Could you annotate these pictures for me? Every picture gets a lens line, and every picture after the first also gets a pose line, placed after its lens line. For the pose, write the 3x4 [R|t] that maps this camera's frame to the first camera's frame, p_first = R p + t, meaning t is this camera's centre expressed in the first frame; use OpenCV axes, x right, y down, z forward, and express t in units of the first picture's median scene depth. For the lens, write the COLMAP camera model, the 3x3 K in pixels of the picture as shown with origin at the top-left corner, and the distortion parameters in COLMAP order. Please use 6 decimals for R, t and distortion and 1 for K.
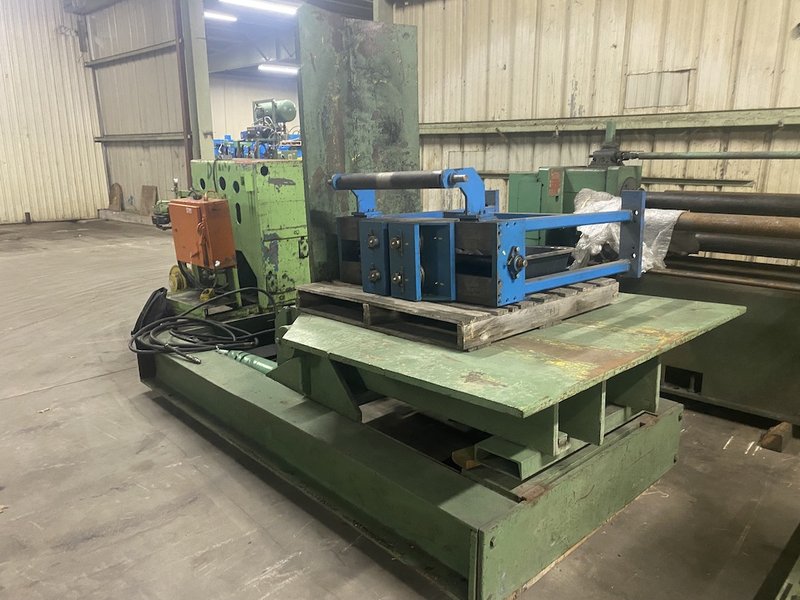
lens RADIAL K [[608.9, 0, 399.8], [0, 608.9, 308.7], [0, 0, 1]] dist [0.004178, 0.000571]
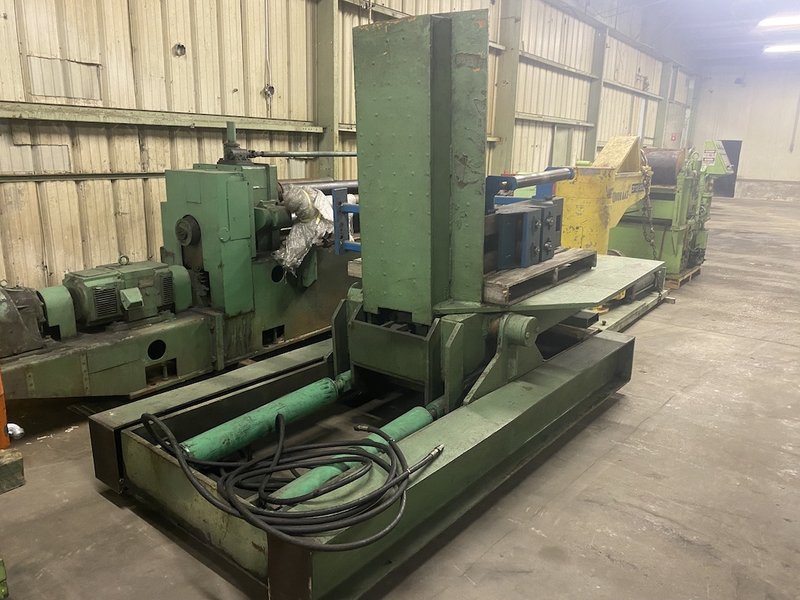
lens RADIAL K [[606.7, 0, 400.0], [0, 606.7, 300.0], [0, 0, 1]] dist [0.004953, -0.004750]
pose [[-0.135591, -0.239282, 0.961436, -0.676002], [0.227197, 0.937030, 0.265249, -0.193305], [-0.964363, 0.254401, -0.072688, 0.735170]]
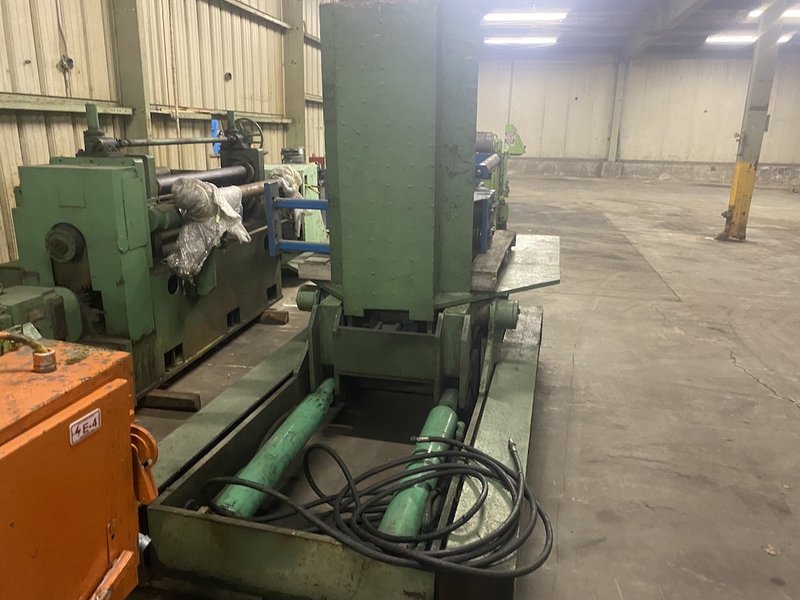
lens RADIAL K [[610.6, 0, 400.8], [0, 610.6, 295.2], [0, 0, 1]] dist [0.002851, -0.004274]
pose [[-0.540218, -0.220126, 0.812225, -0.560550], [0.197202, 0.905192, 0.376483, -0.253852], [-0.818093, 0.363555, -0.445591, 0.949808]]
